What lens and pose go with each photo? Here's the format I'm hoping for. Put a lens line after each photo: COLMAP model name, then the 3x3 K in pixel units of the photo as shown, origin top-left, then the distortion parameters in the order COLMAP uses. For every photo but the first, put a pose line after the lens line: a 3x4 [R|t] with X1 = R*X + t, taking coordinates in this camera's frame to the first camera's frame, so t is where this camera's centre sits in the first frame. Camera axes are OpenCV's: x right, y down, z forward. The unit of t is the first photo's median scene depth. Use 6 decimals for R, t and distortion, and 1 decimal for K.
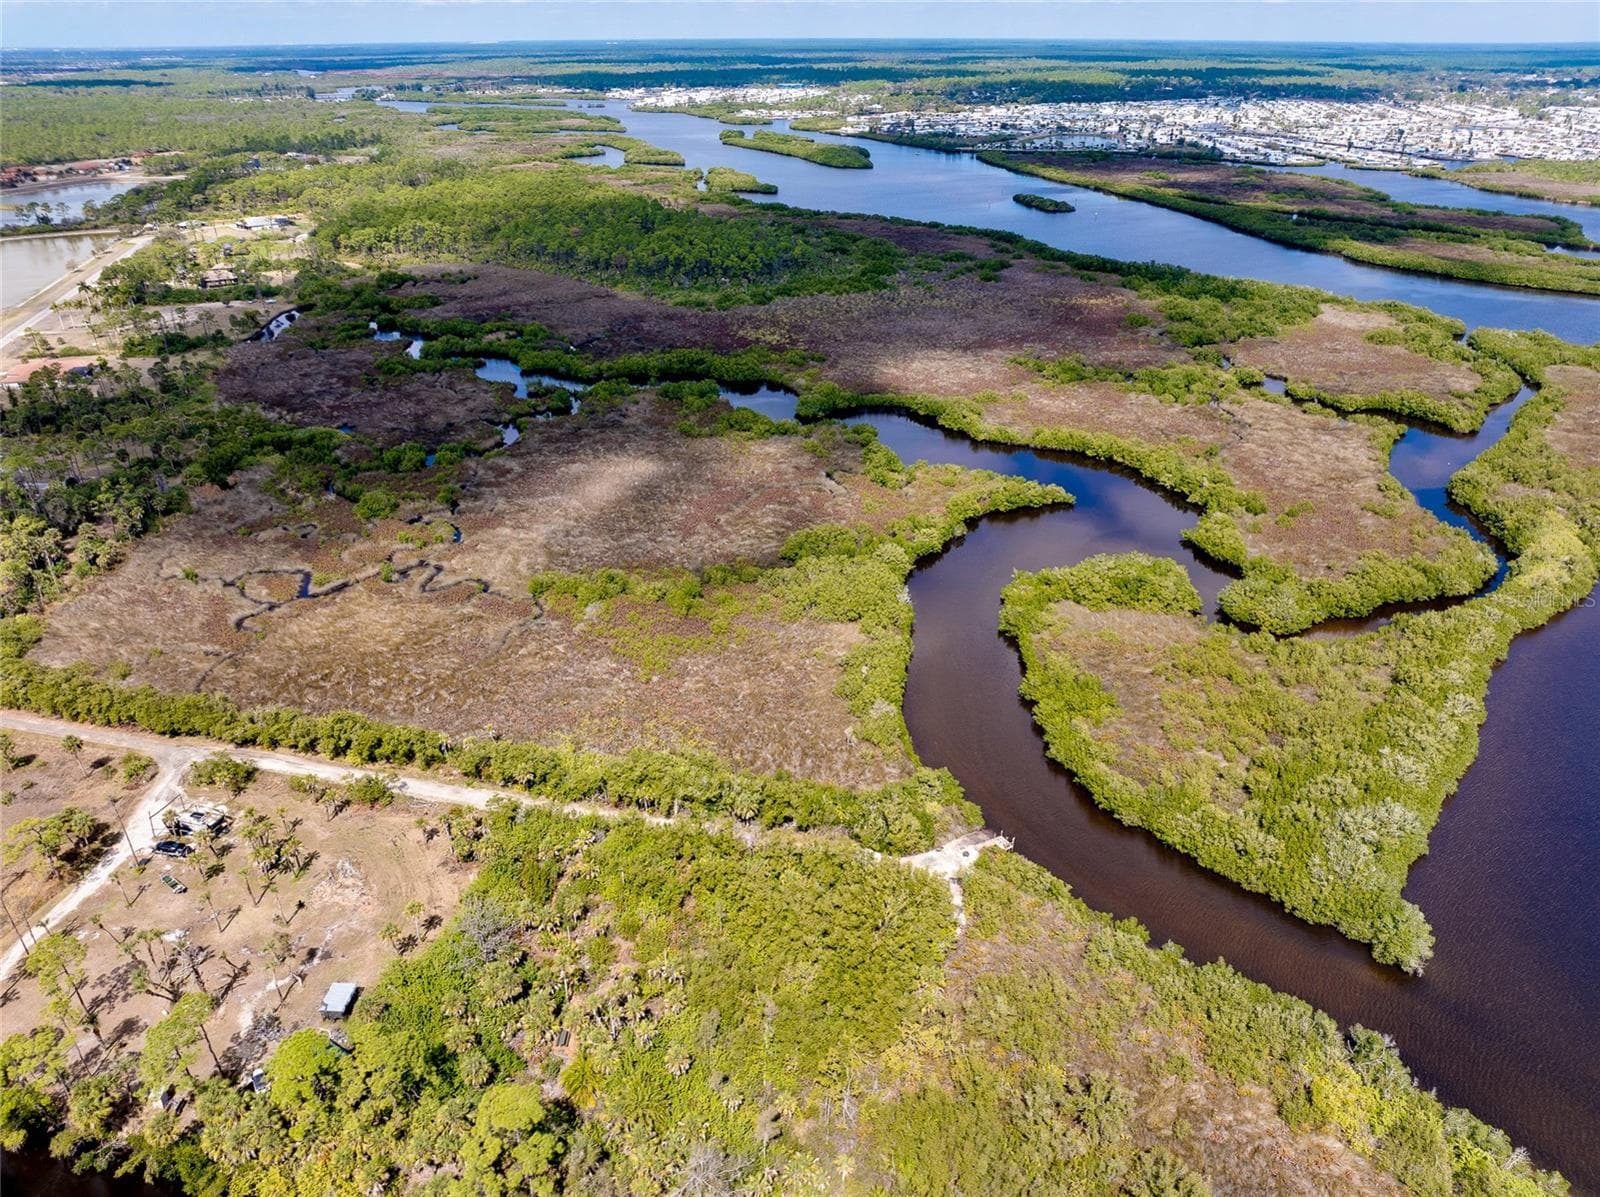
lens RADIAL K [[1126.3, 0, 795.9], [0, 1126.3, 602.5], [0, 0, 1]] dist [-0.052710, 0.024811]
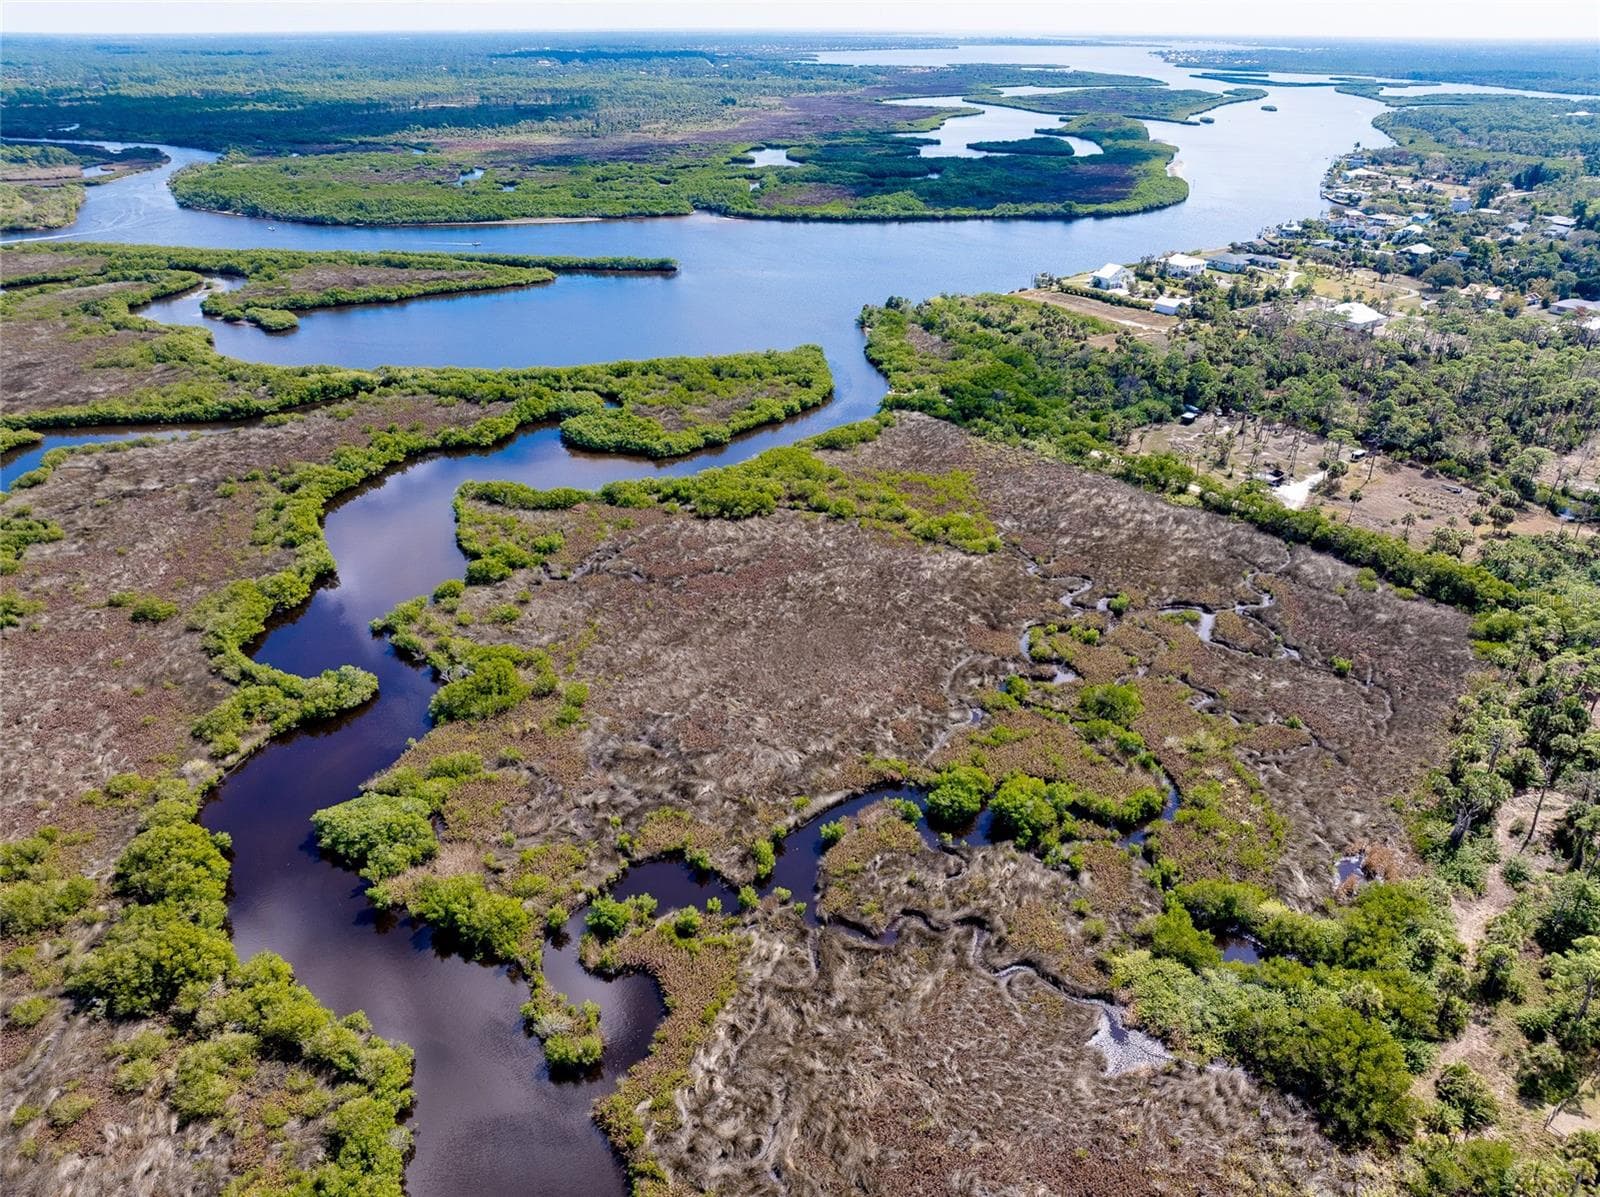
lens RADIAL K [[1126.3, 0, 807.7], [0, 1126.3, 593.9], [0, 0, 1]] dist [-0.052710, 0.024811]
pose [[-0.779503, -0.284142, 0.558245, -0.649322], [0.285394, 0.632226, 0.720306, -0.738775], [-0.557607, 0.720801, -0.411730, 1.441064]]
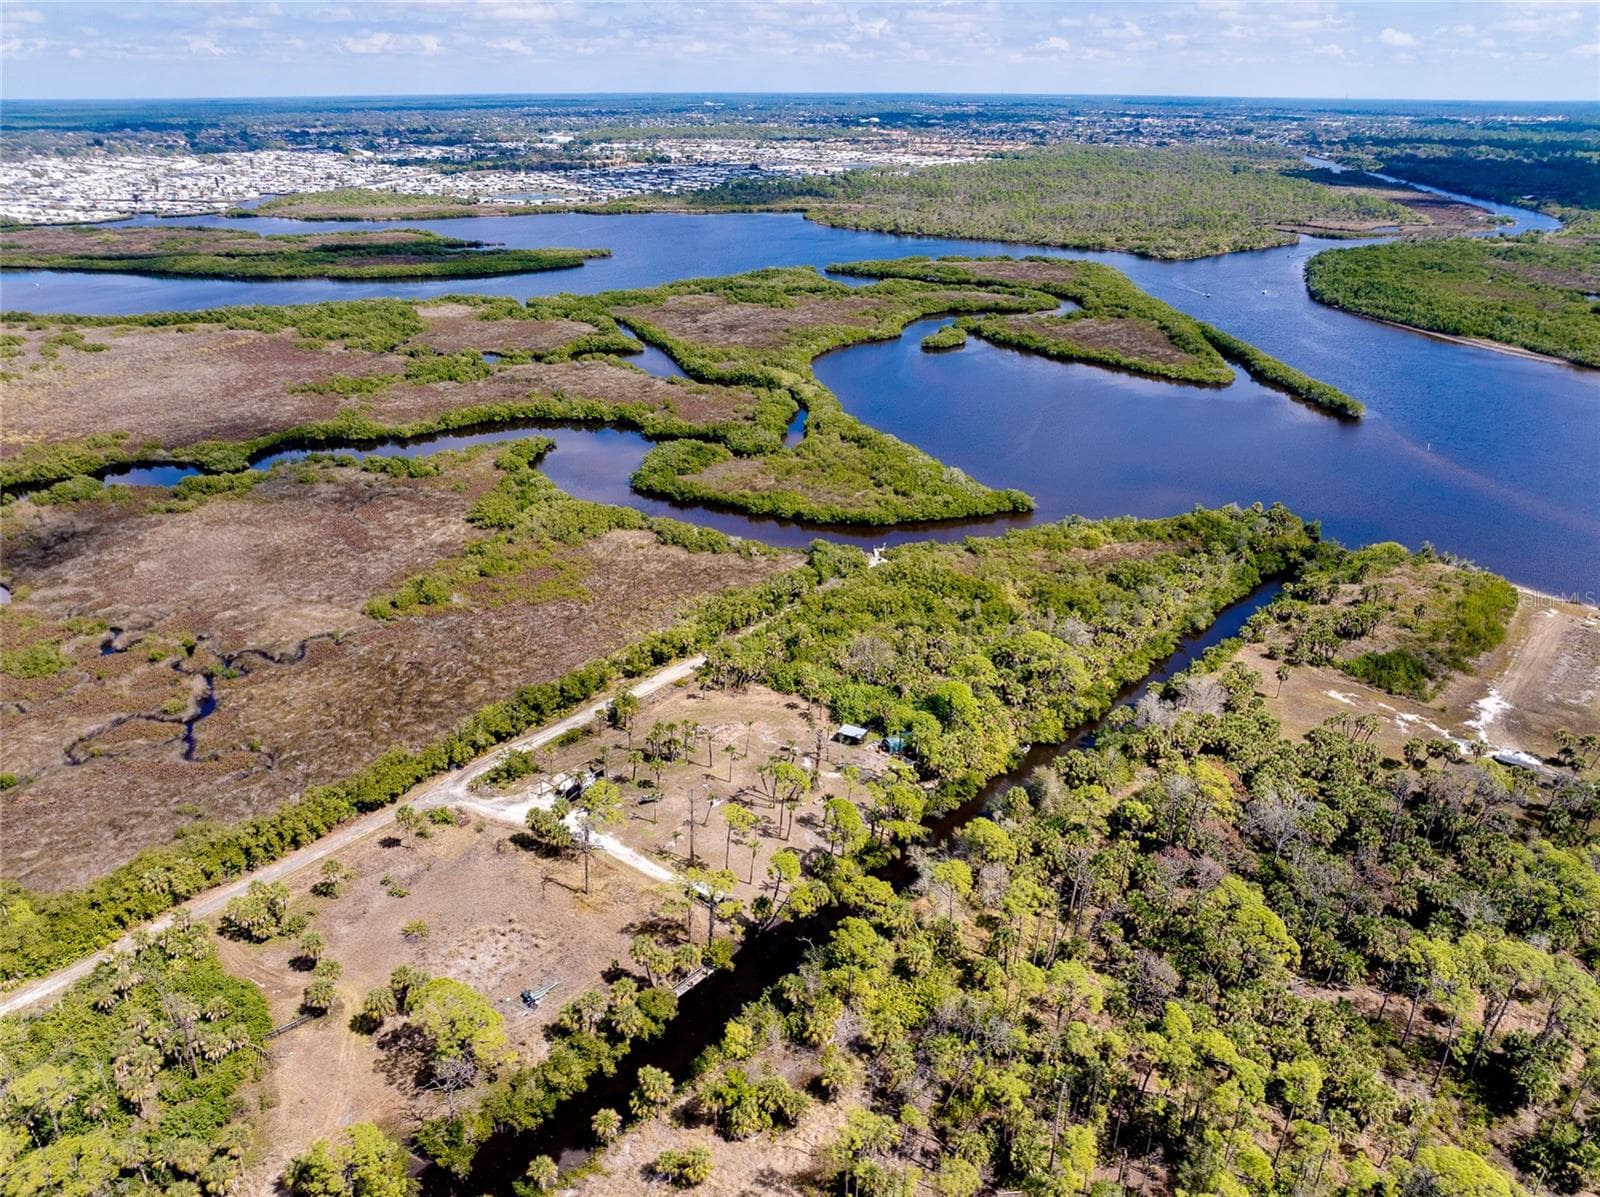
lens RADIAL K [[1126.3, 0, 798.4], [0, 1126.3, 597.8], [0, 0, 1]] dist [-0.052710, 0.024811]
pose [[0.455209, -0.366237, 0.811576, -0.823891], [0.402309, 0.897741, 0.179467, -0.051666], [-0.794312, 0.244809, 0.556001, 0.095515]]
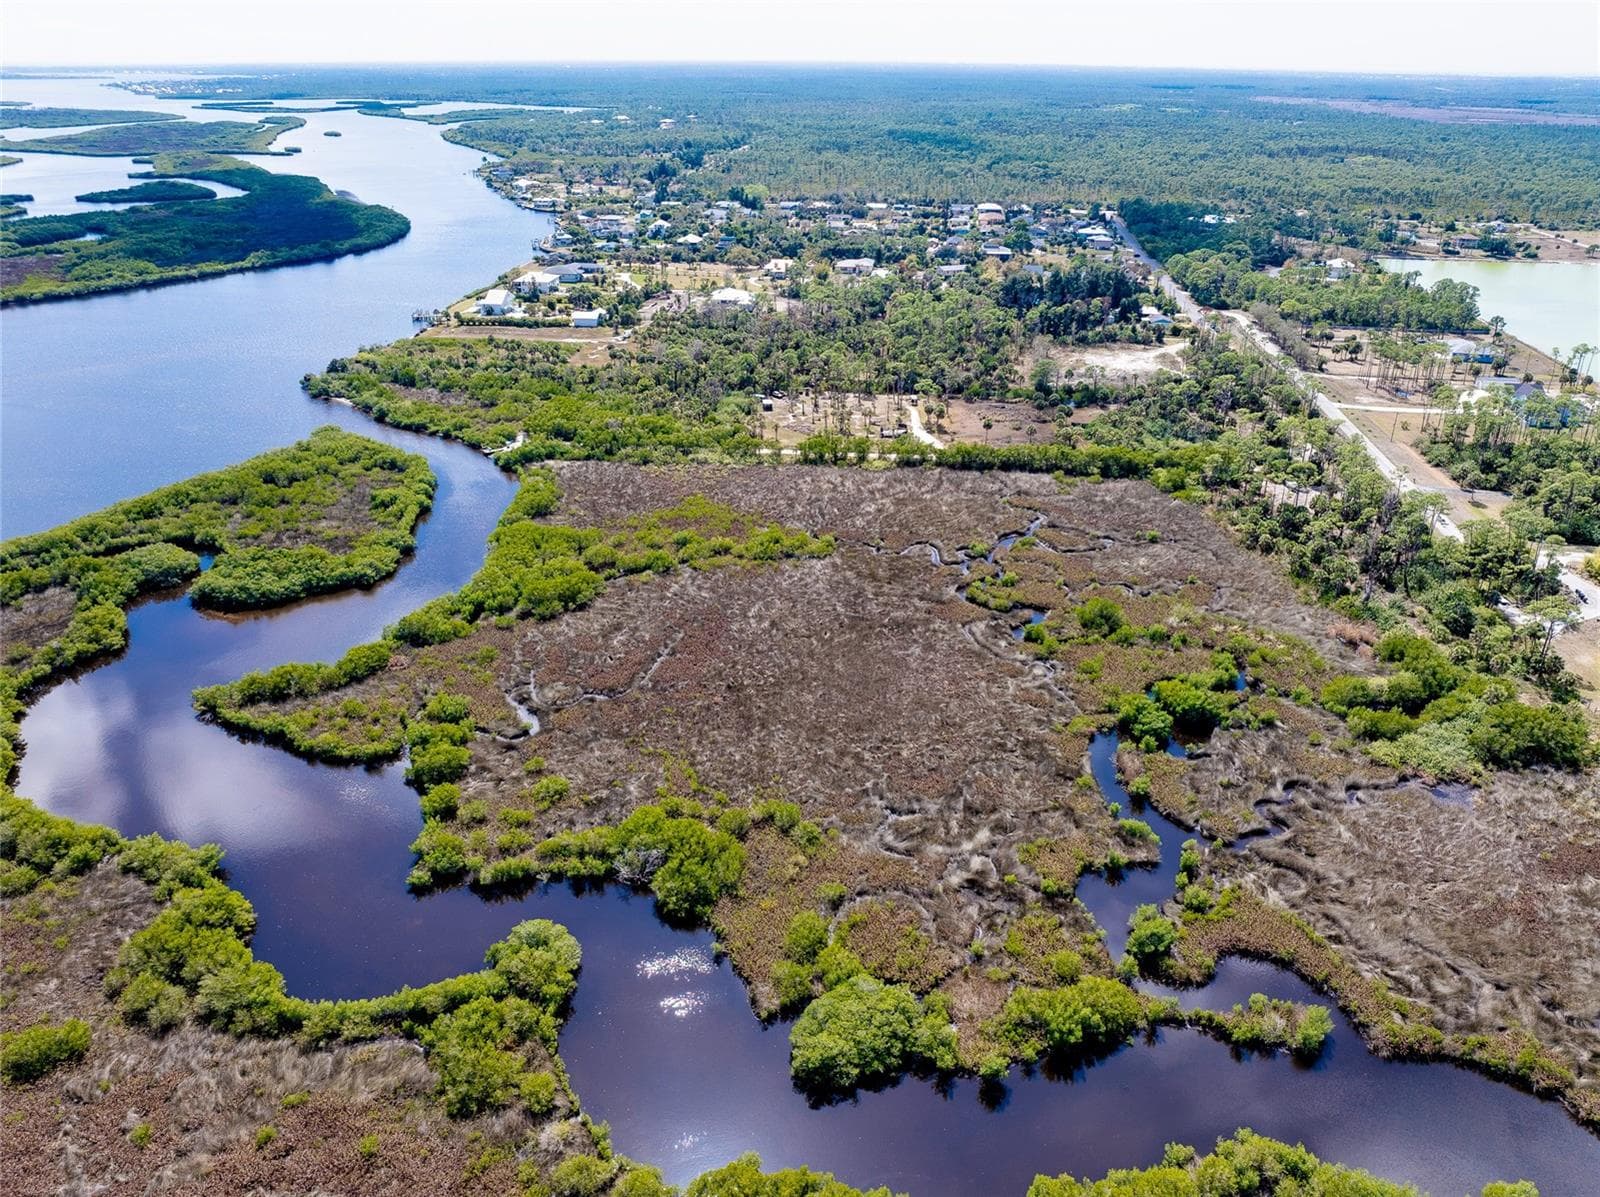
lens RADIAL K [[1126.3, 0, 803.4], [0, 1126.3, 592.7], [0, 0, 1]] dist [-0.052710, 0.024811]
pose [[-0.989052, 0.061803, -0.134003, -0.055285], [-0.069477, 0.606112, 0.792339, -0.793856], [0.130190, 0.792975, -0.595182, 1.556151]]
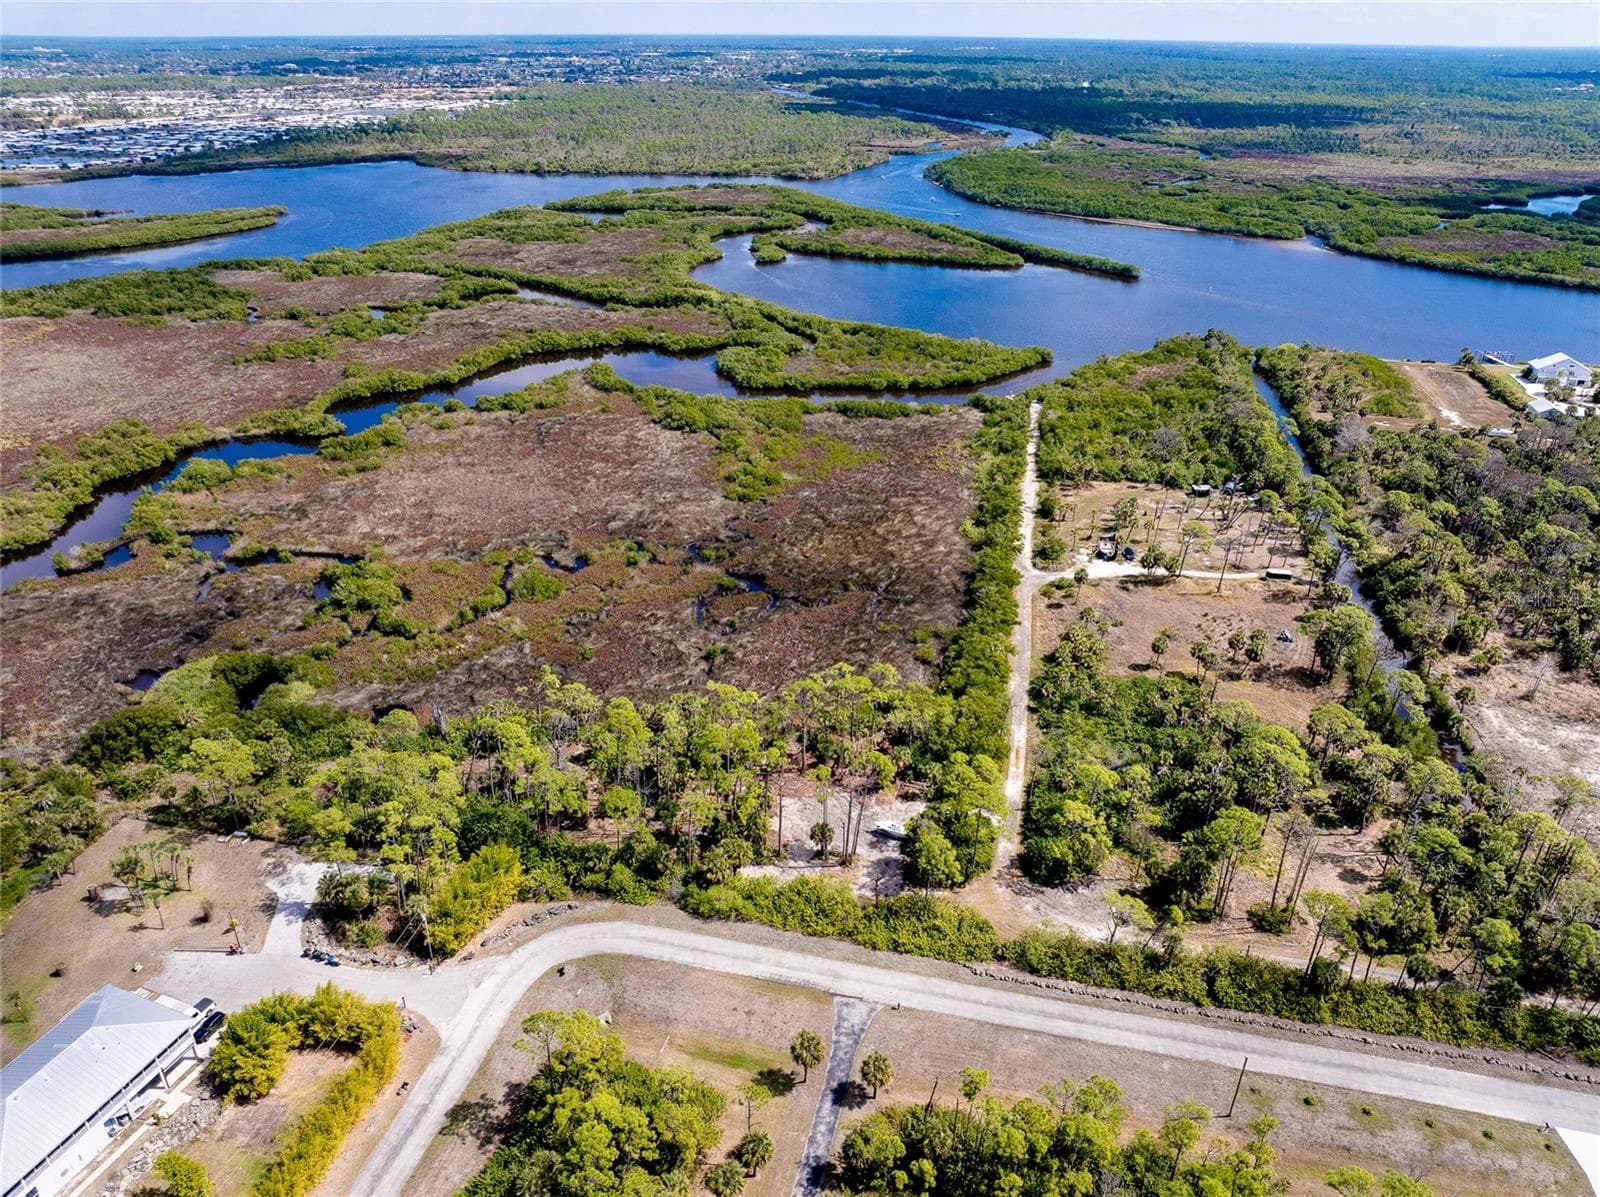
lens RADIAL K [[1126.3, 0, 805.4], [0, 1126.3, 591.4], [0, 0, 1]] dist [-0.052710, 0.024811]
pose [[-0.036574, -0.446739, 0.893917, -1.228010], [0.448776, 0.791901, 0.414117, -0.365132], [-0.892895, 0.416314, 0.171523, 0.719676]]
